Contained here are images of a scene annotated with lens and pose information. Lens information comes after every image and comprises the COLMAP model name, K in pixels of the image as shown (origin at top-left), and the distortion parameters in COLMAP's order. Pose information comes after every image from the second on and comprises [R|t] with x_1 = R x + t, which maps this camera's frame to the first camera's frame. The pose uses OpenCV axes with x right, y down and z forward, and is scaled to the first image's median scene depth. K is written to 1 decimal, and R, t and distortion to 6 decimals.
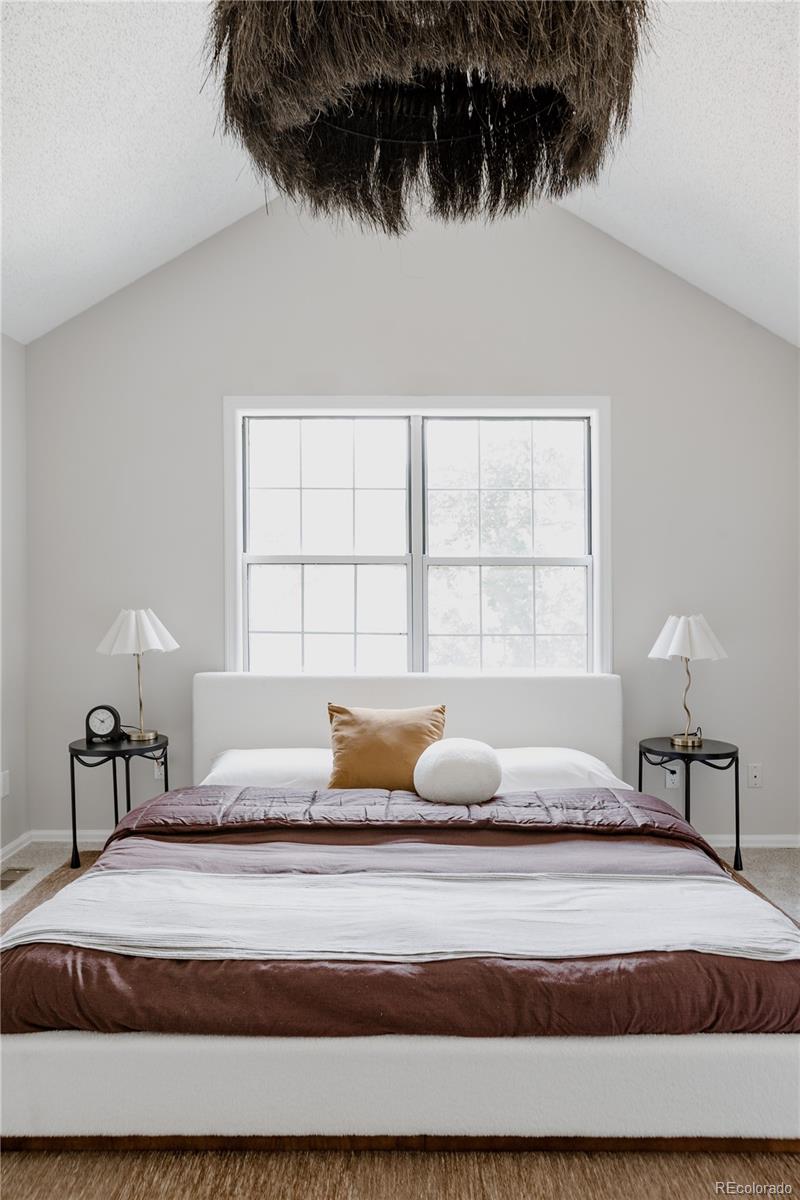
lens RADIAL K [[810.3, 0, 372.8], [0, 810.3, 596.2], [0, 0, 1]] dist [-0.006304, 0.007253]
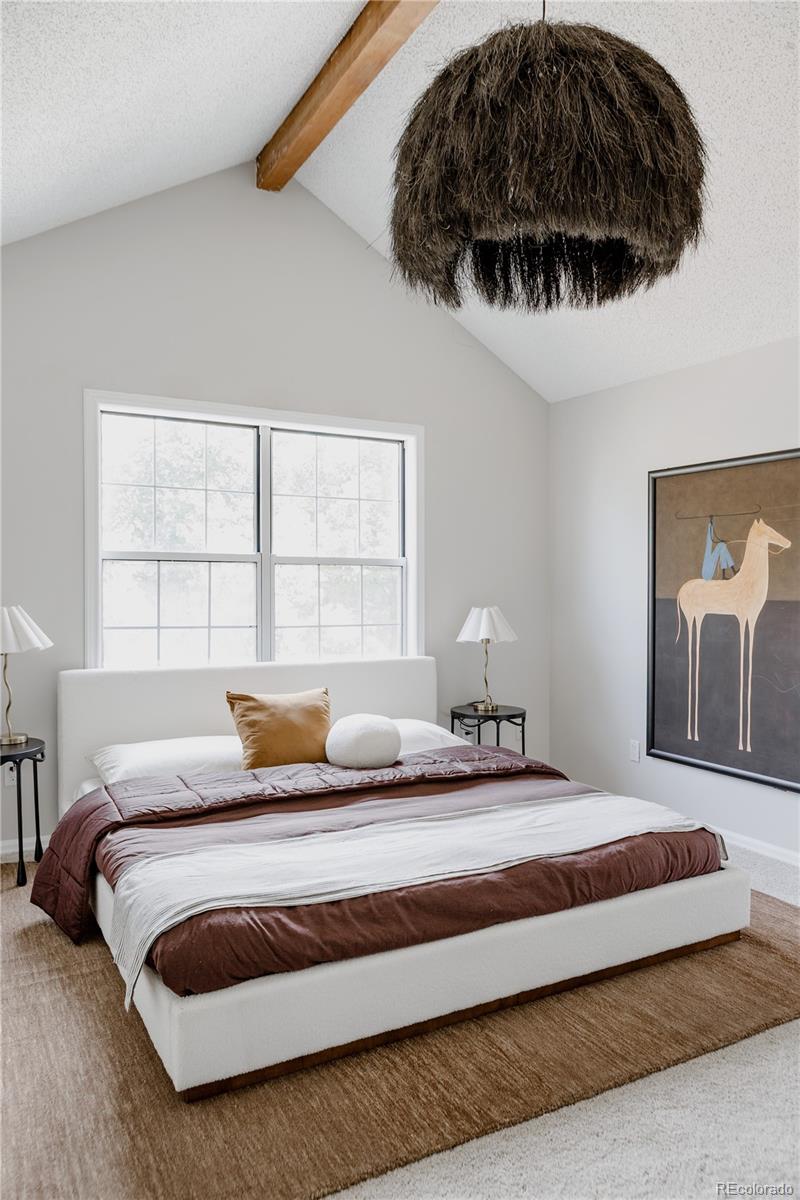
lens RADIAL K [[810.3, 0, 372.8], [0, 810.3, 596.2], [0, 0, 1]] dist [-0.006304, 0.007253]
pose [[0.884421, -0.003765, 0.466675, -0.496287], [0.000008, 0.999968, 0.008051, -0.004759], [-0.466690, -0.007117, 0.884392, -0.048504]]
